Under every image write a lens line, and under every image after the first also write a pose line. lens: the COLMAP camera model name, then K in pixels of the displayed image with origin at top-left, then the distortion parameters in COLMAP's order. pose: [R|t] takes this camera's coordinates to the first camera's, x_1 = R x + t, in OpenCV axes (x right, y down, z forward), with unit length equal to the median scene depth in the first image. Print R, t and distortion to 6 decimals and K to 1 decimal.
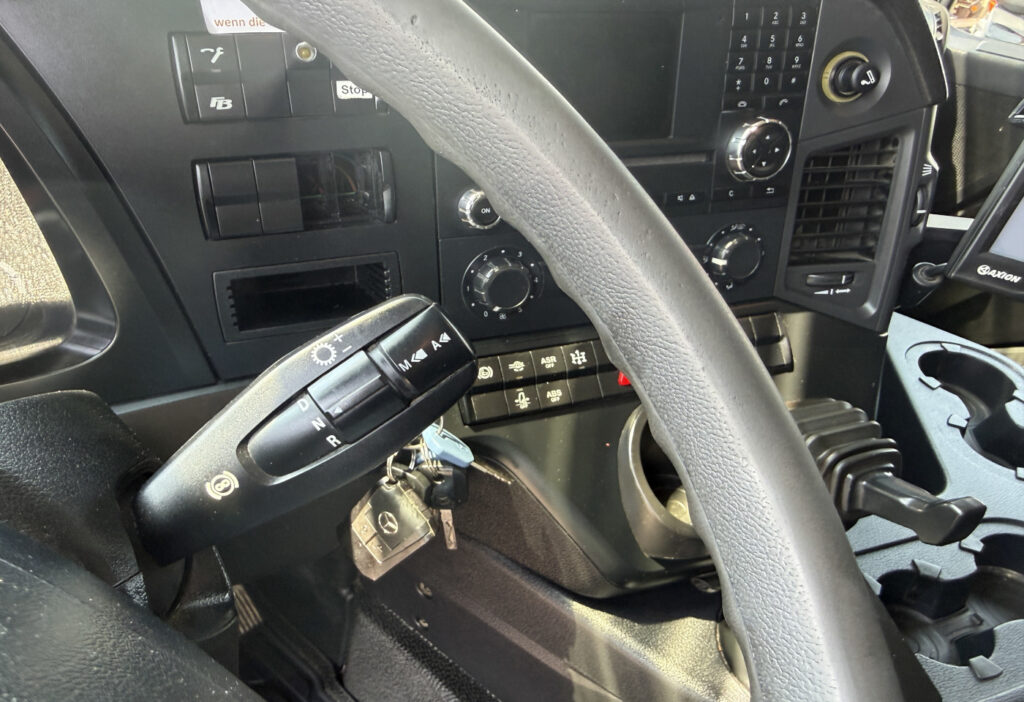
lens RADIAL K [[682.2, 0, 420.8], [0, 682.2, 415.9], [0, 0, 1]] dist [-0.007018, -0.005263]
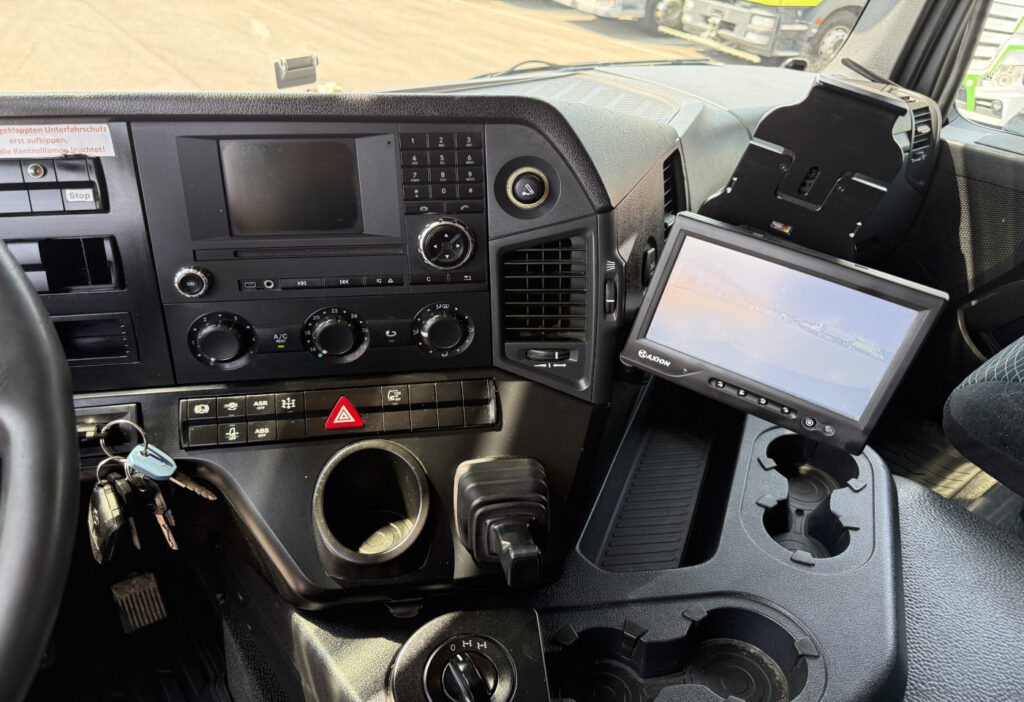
lens RADIAL K [[678.0, 0, 516.6], [0, 678.0, 401.0], [0, 0, 1]] dist [0.033824, -0.036021]
pose [[0.983609, 0.075381, -0.163799, 0.816242], [-0.091573, 0.991384, -0.093655, -0.012380], [0.155328, 0.107120, 0.982038, -0.137597]]
